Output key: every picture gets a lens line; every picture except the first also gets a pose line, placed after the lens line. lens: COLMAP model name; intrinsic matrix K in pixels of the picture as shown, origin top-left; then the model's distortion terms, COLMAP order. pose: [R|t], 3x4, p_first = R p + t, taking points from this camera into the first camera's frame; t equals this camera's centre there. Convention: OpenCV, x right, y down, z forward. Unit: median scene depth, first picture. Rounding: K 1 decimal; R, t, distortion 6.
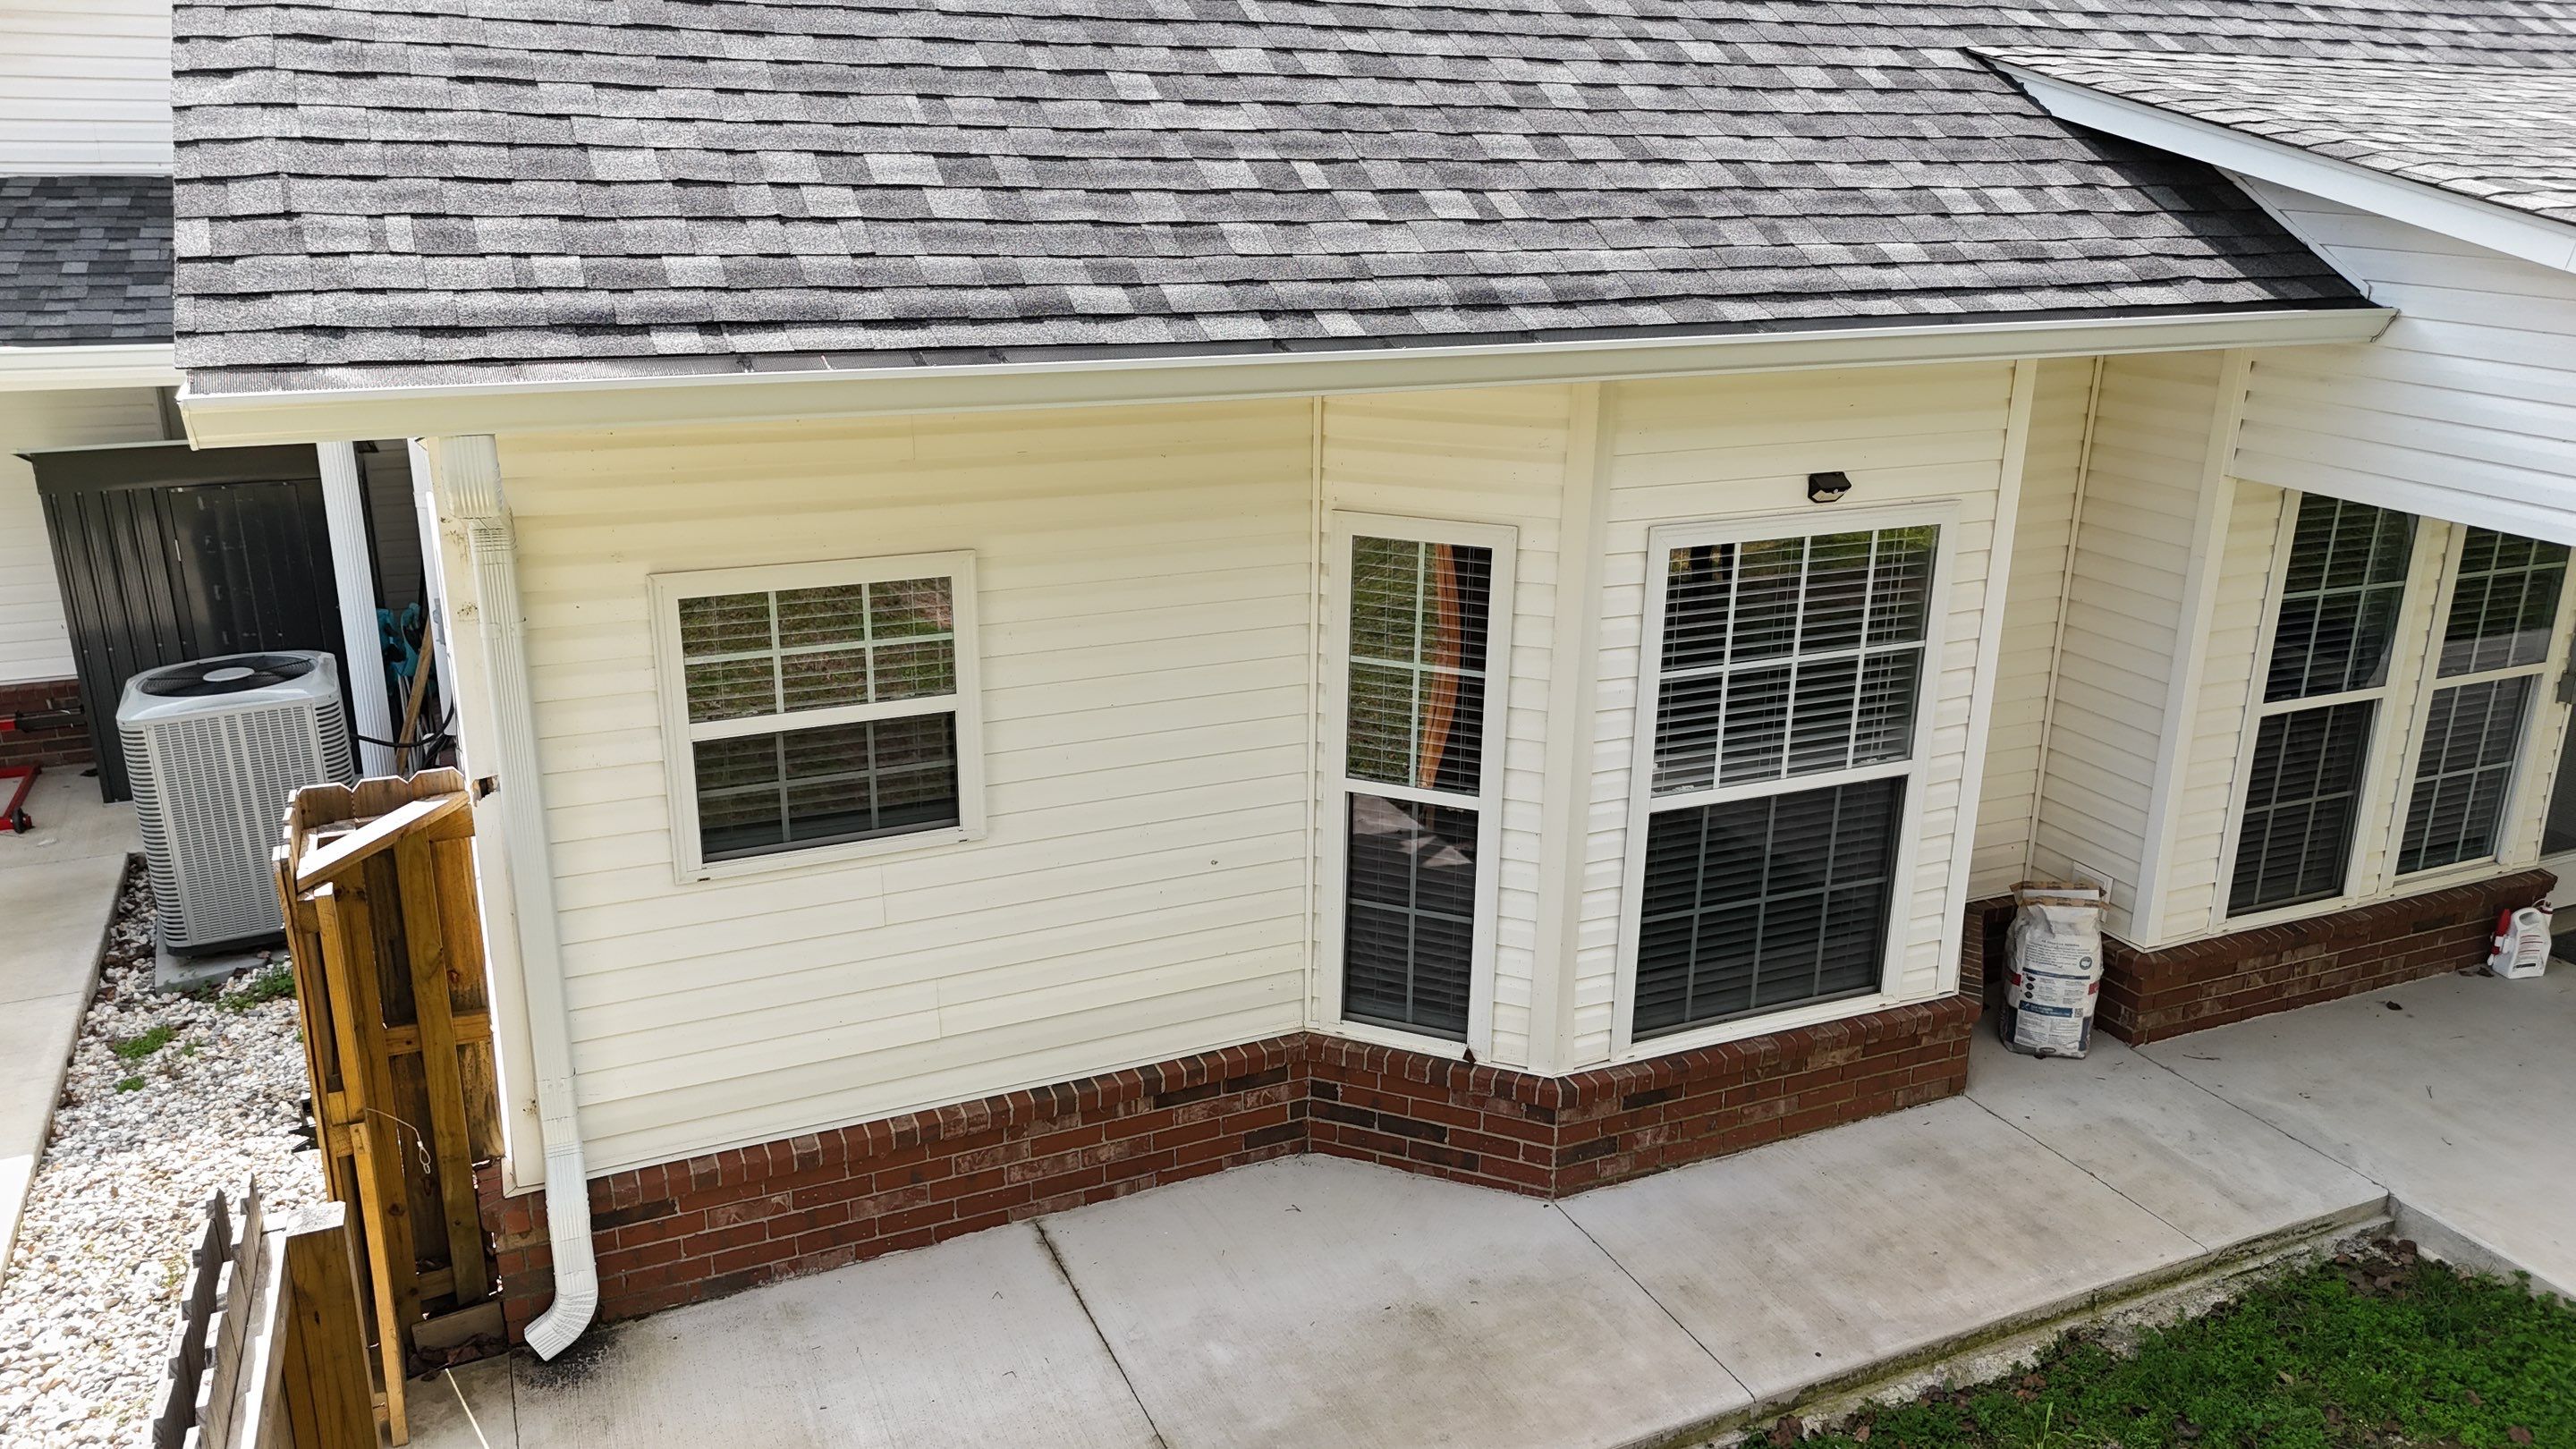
lens RADIAL K [[1897.0, 0, 1288.0], [0, 1897.0, 724.5], [0, 0, 1]] dist [0.071443, -0.074257]
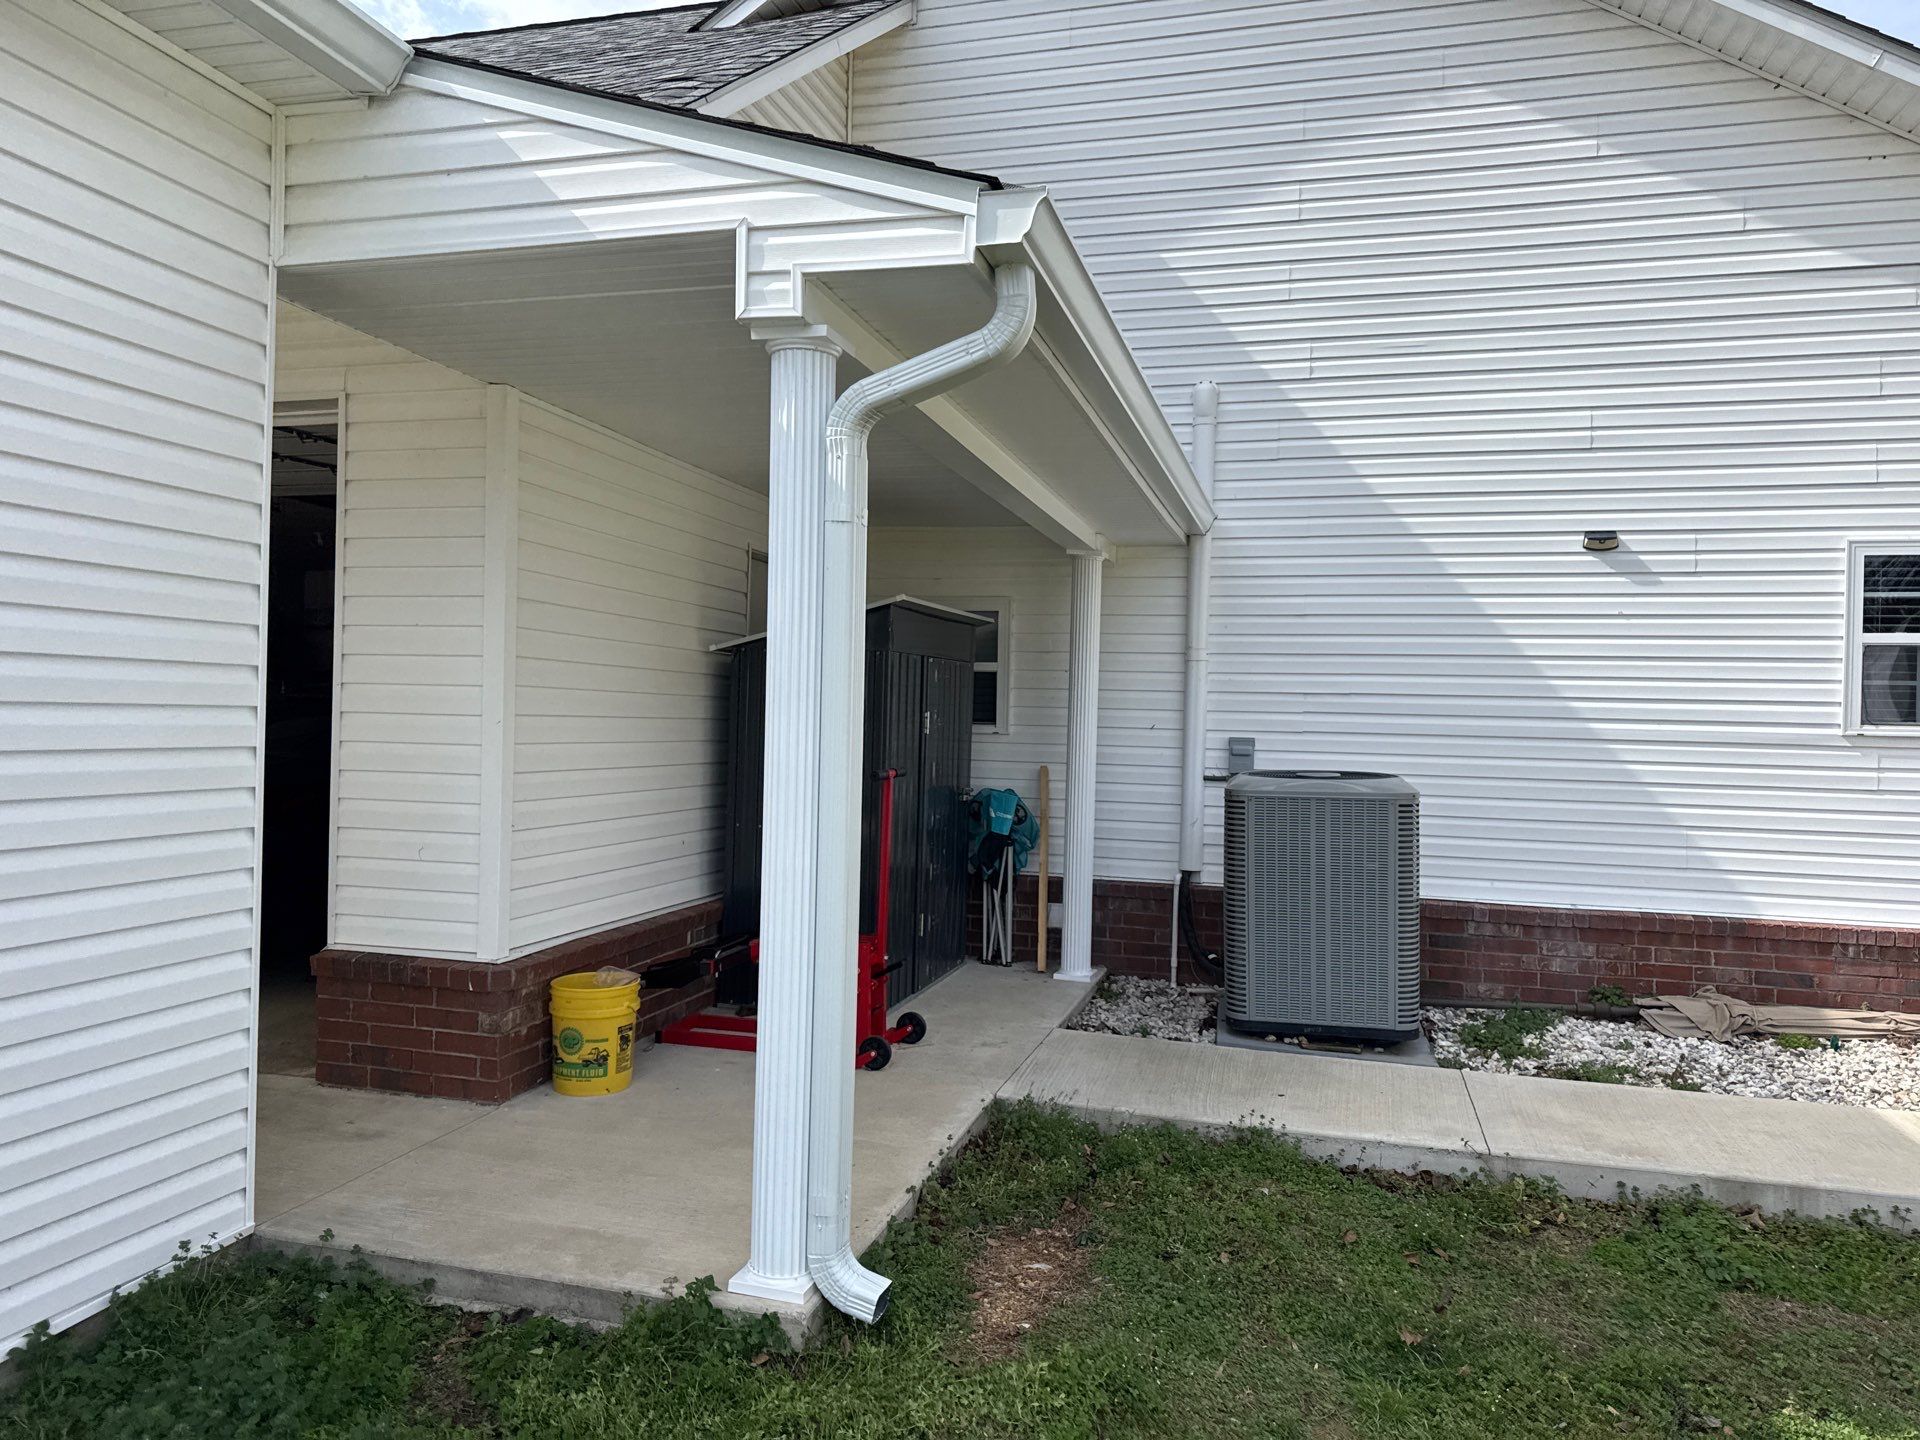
lens RADIAL K [[1338.8, 0, 952.9], [0, 1338.8, 726.9], [0, 0, 1]] dist [0.093473, -0.131644]
pose [[0.761681, 0.001305, -0.647951, -0.145266], [-0.208947, 0.947071, -0.243715, 0.514856], [0.613338, 0.321020, 0.721638, -0.304436]]
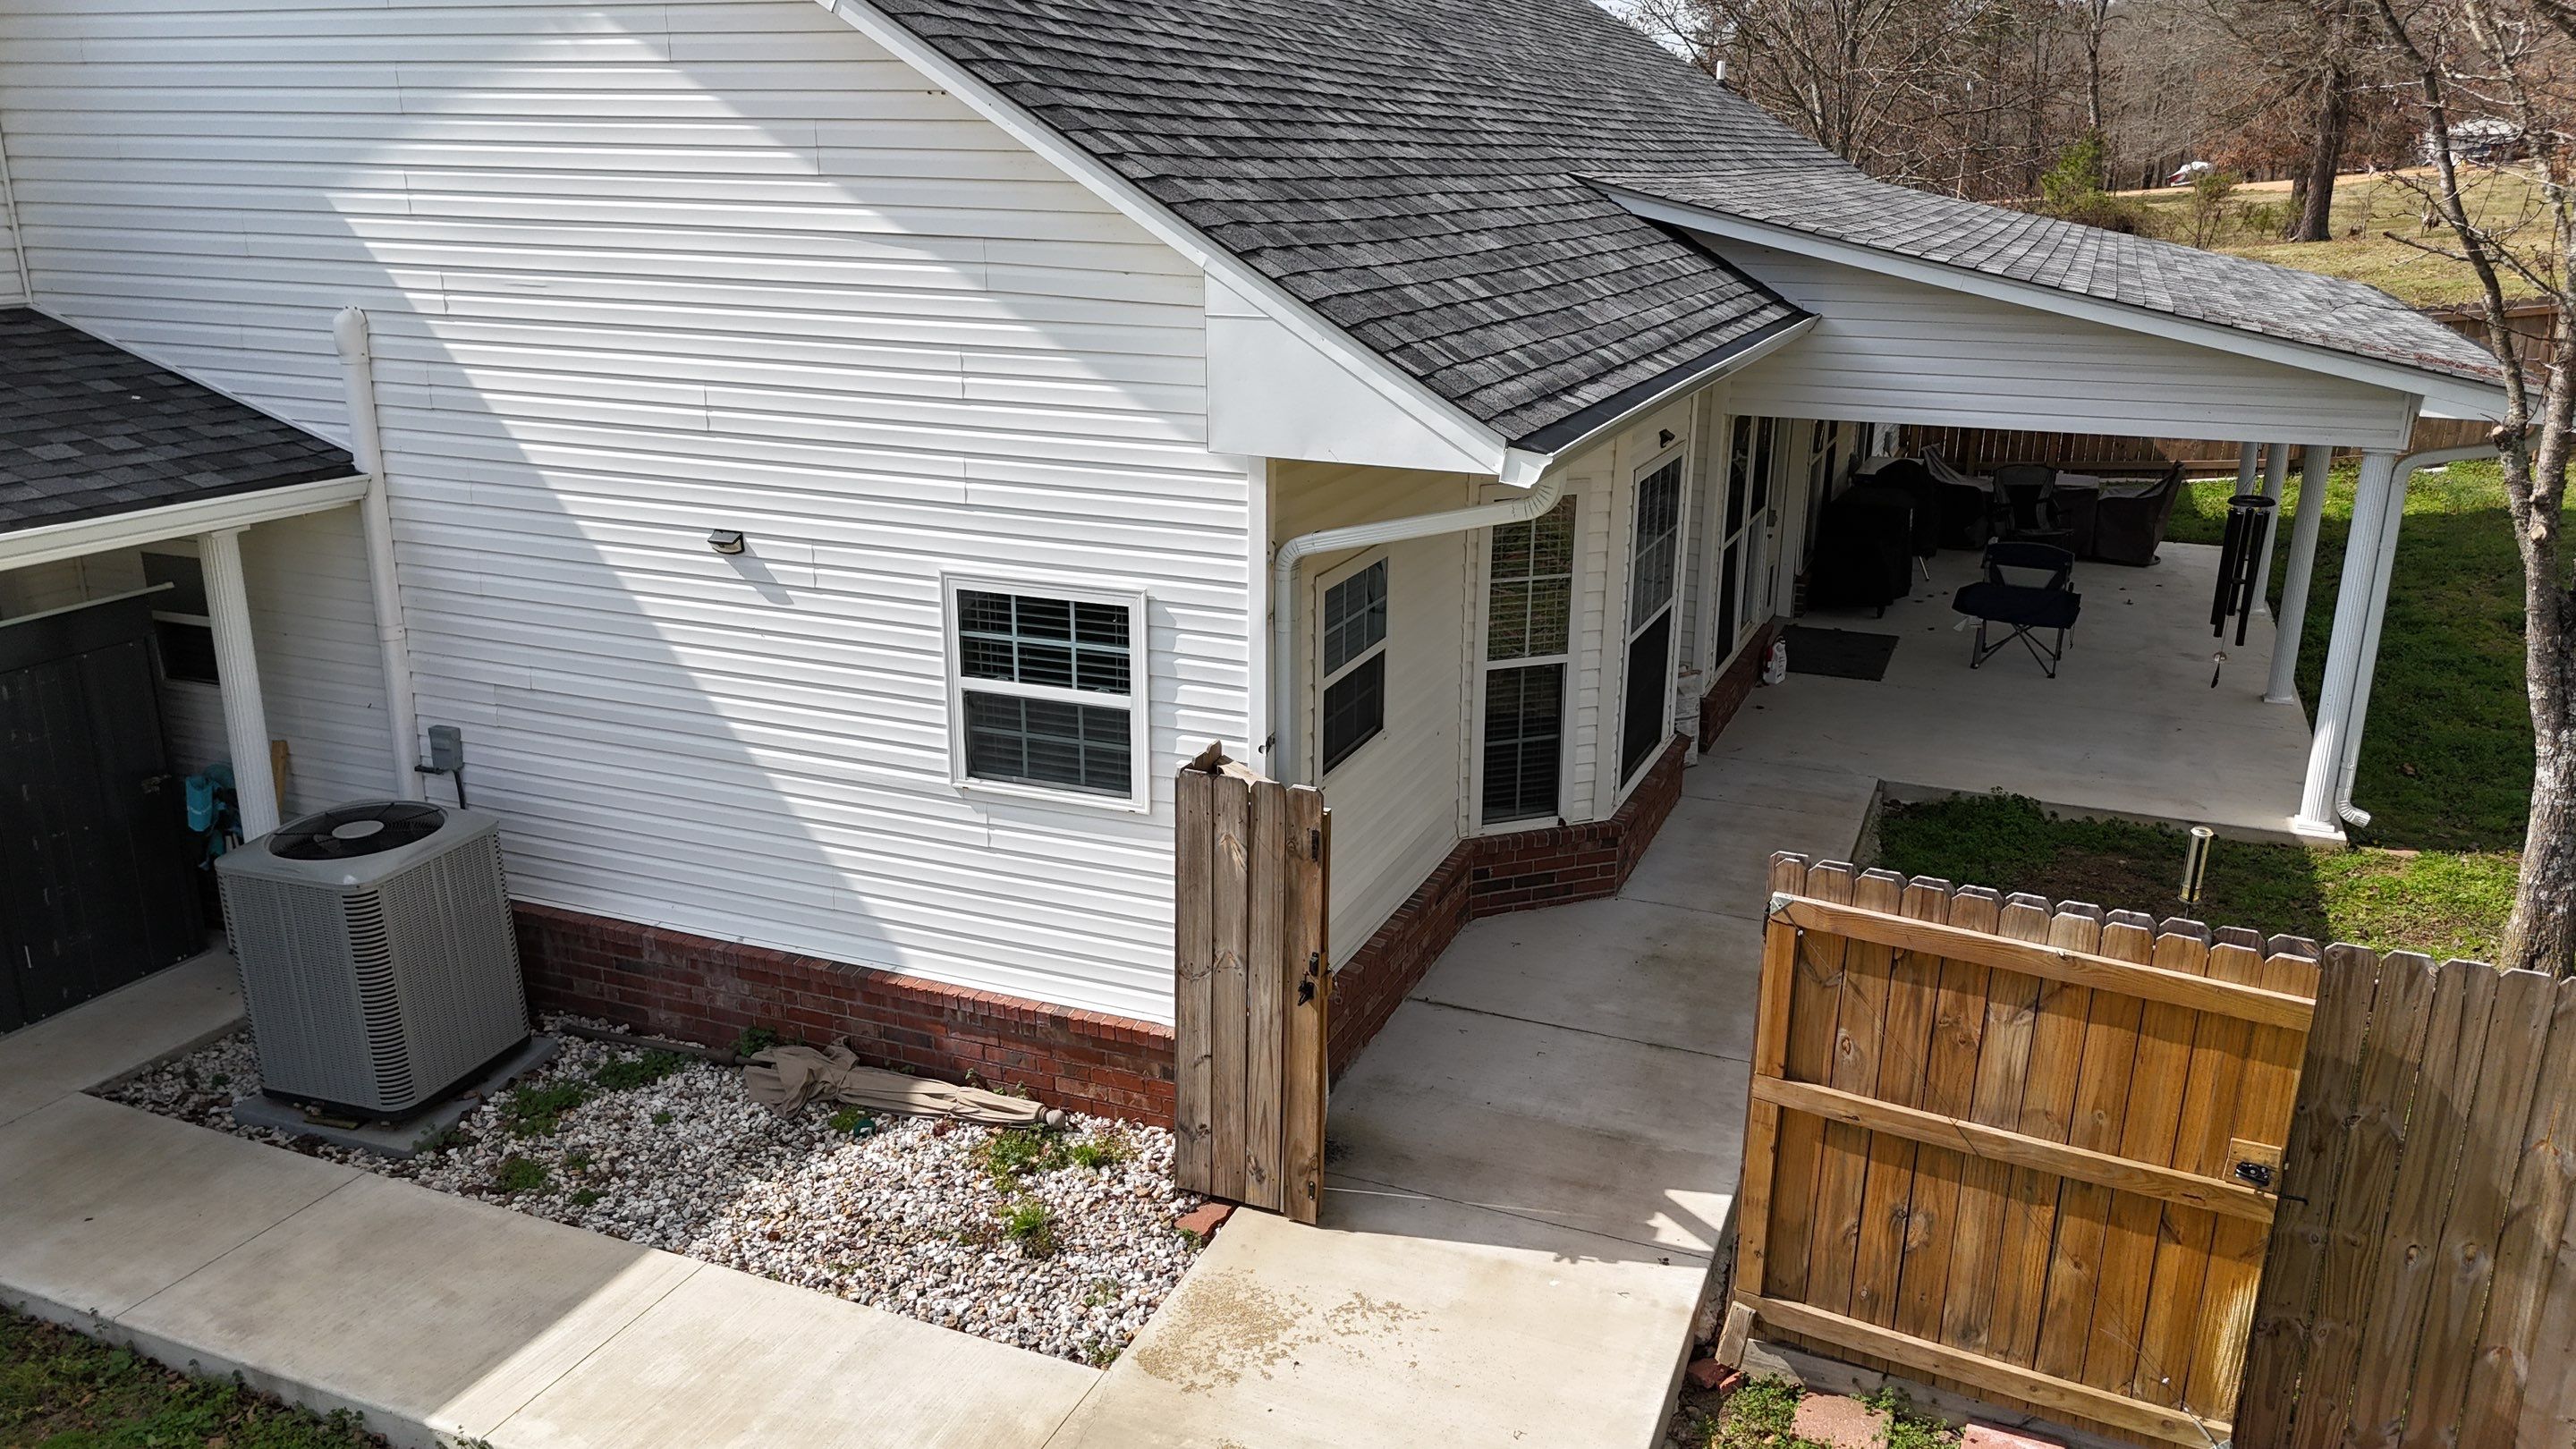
lens RADIAL K [[1897.0, 0, 1288.0], [0, 1897.0, 724.5], [0, 0, 1]] dist [0.071443, -0.074257]
pose [[0.680517, 0.194419, -0.706469, 0.850933], [-0.221690, 0.973599, 0.054387, -0.095074], [0.698392, 0.119606, 0.705651, 0.156985]]
